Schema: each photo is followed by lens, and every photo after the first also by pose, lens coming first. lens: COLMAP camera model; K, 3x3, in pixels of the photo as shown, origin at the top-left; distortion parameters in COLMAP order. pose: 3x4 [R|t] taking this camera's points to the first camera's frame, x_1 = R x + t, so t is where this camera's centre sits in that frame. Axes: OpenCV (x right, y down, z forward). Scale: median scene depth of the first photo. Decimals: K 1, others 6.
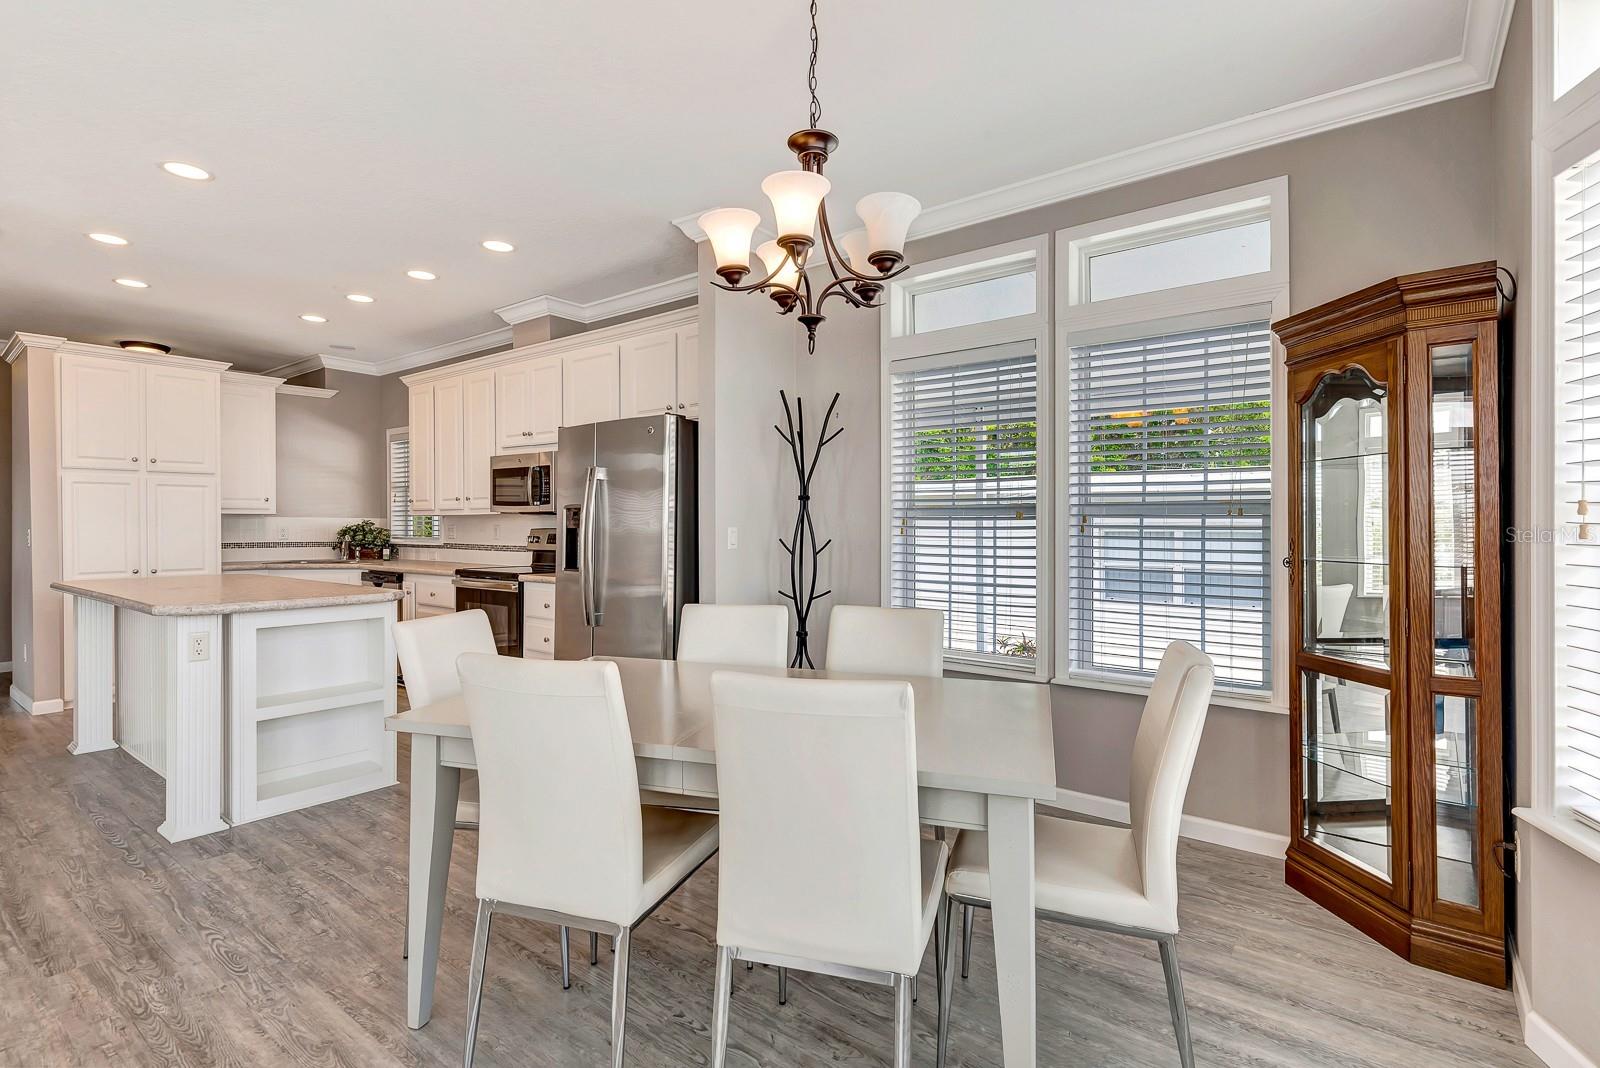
lens RADIAL K [[763.0, 0, 796.9], [0, 763.0, 524.5], [0, 0, 1]] dist [0.012437, -0.000947]
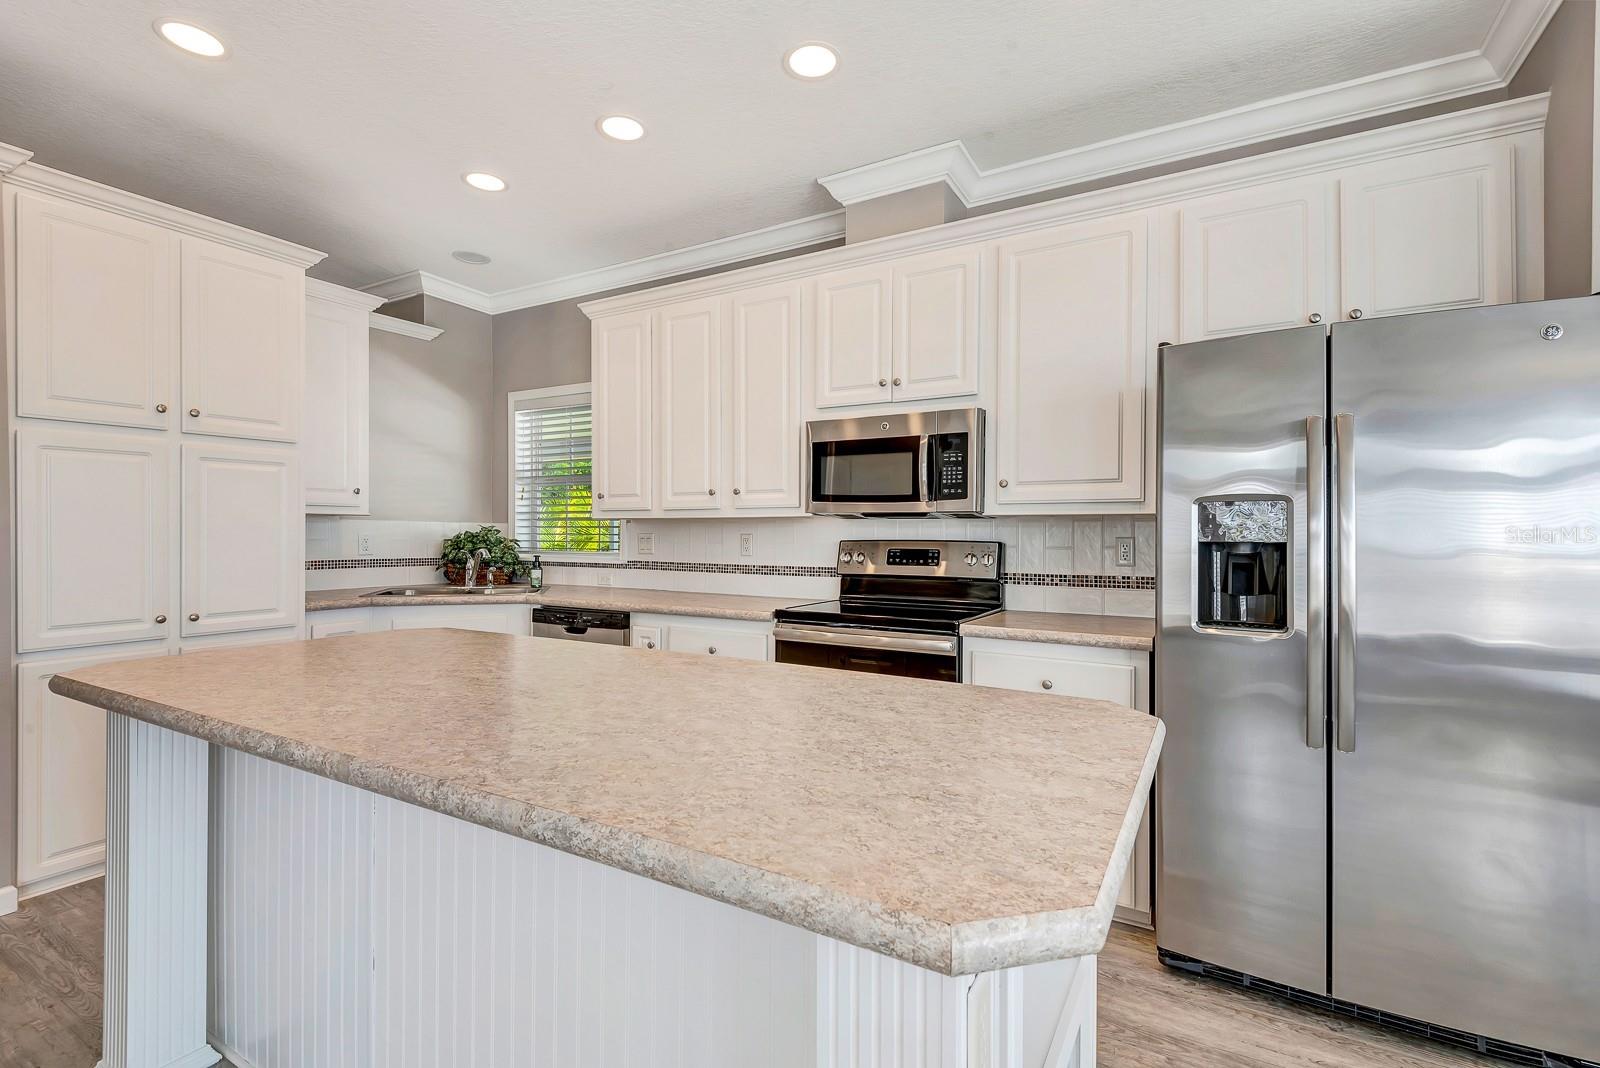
lens RADIAL K [[705.1, 0, 811.3], [0, 705.1, 533.6], [0, 0, 1]] dist [-0.001693, -0.000436]
pose [[0.989927, 0.003094, 0.141545, -0.516251], [-0.003569, 0.999989, 0.003104, -0.002058], [-0.141534, -0.003578, 0.989927, 0.487607]]
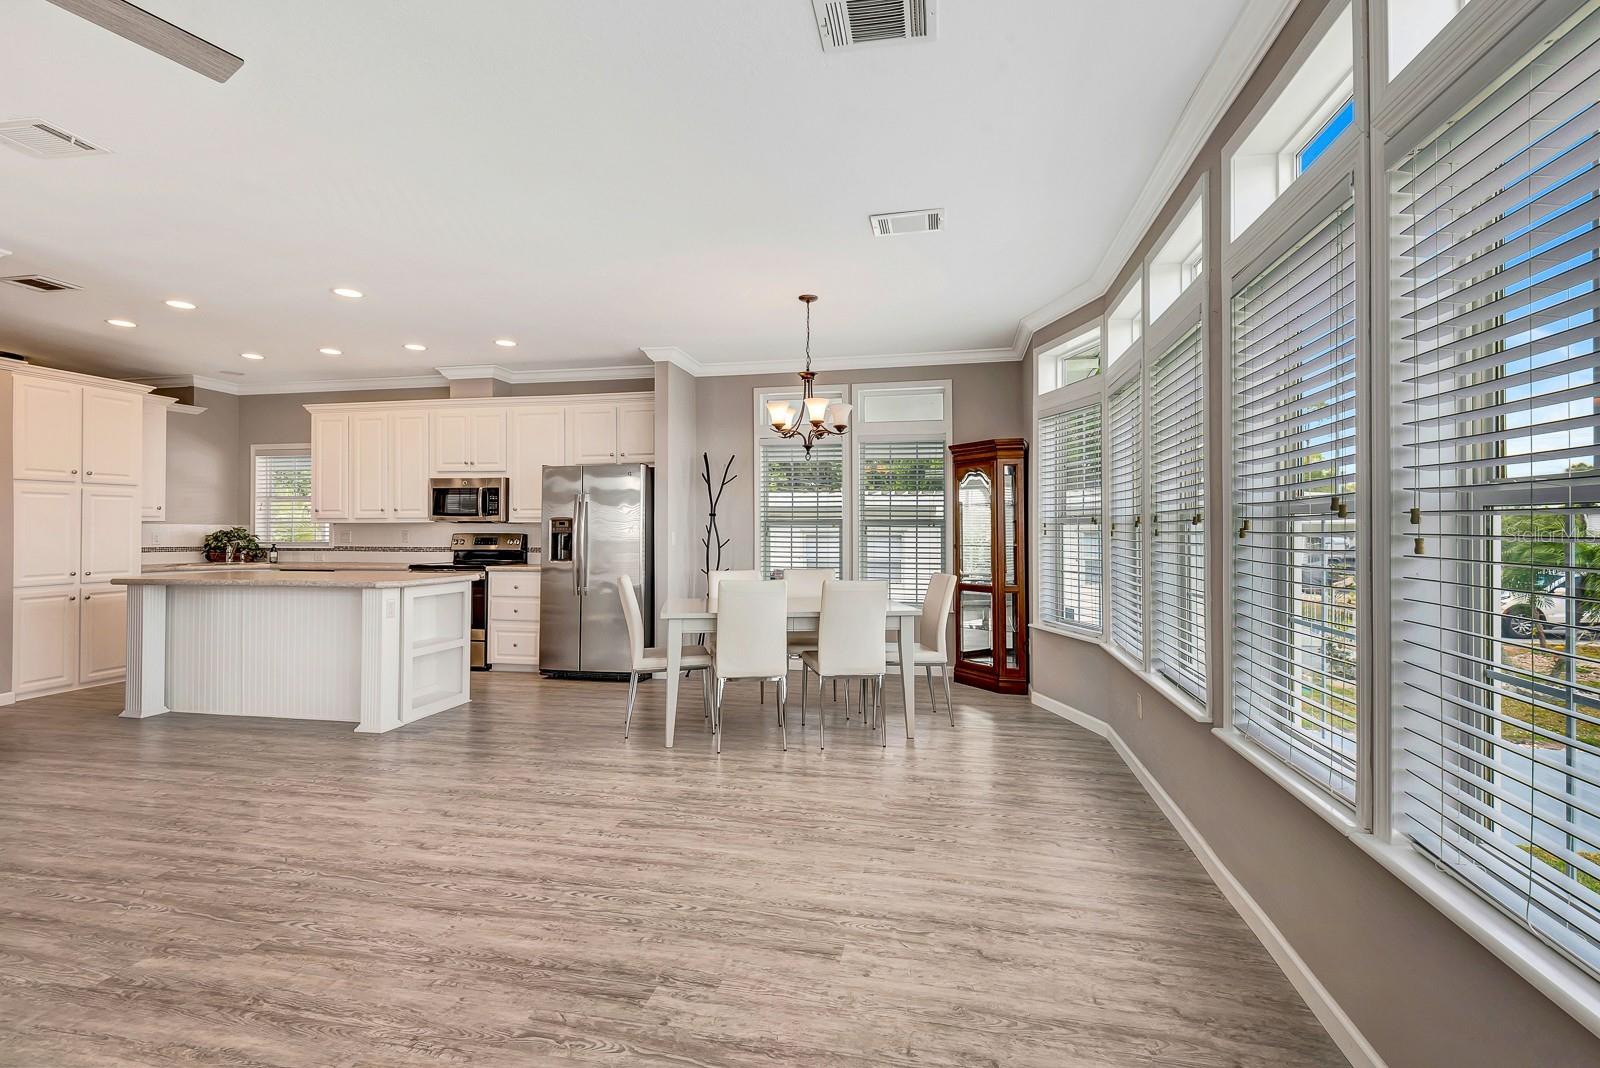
lens RADIAL K [[734.3, 0, 800.4], [0, 734.3, 516.4], [0, 0, 1]] dist [0.002947, 0.000889]
pose [[0.897002, 0.006937, 0.441973, -0.421722], [0.000869, 0.999847, -0.017457, -0.001773], [-0.442026, 0.016043, 0.896859, -0.438664]]
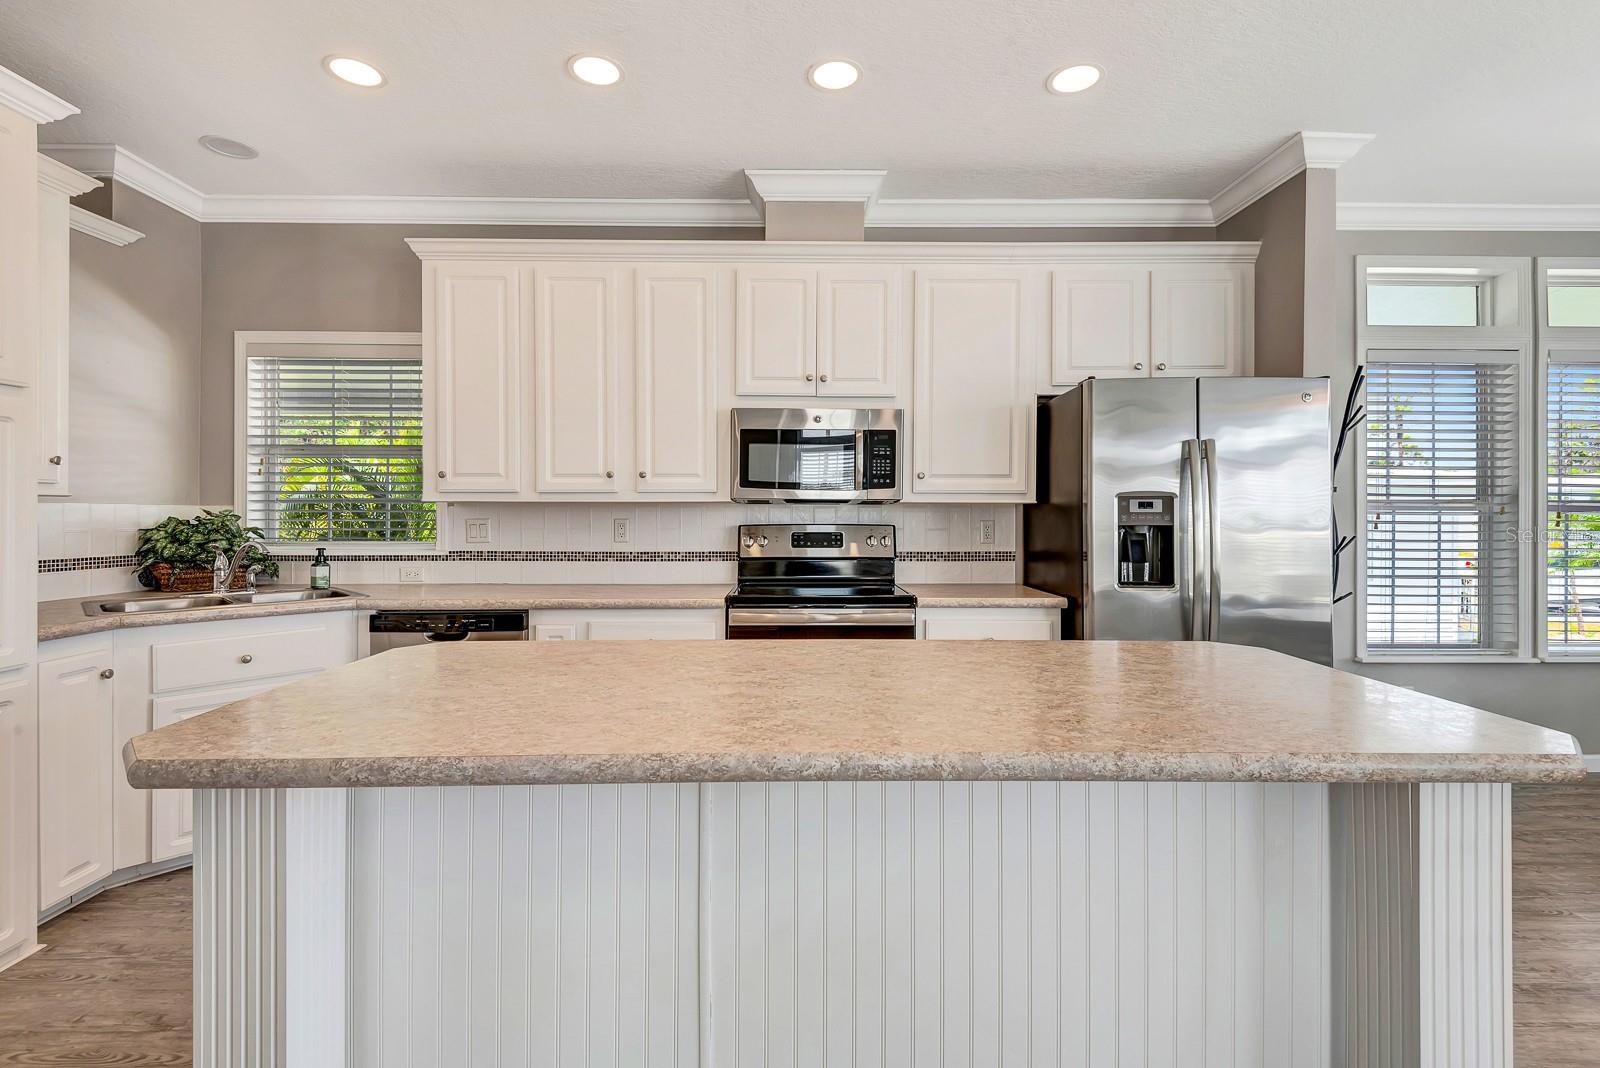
lens RADIAL K [[713.7, 0, 804.9], [0, 713.7, 515.5], [0, 0, 1]] dist [0.003353, -0.000766]
pose [[0.788491, -0.003285, 0.615037, -0.765847], [-0.001498, 0.999973, 0.007260, -0.007820], [-0.615044, -0.006646, 0.788465, 0.561018]]
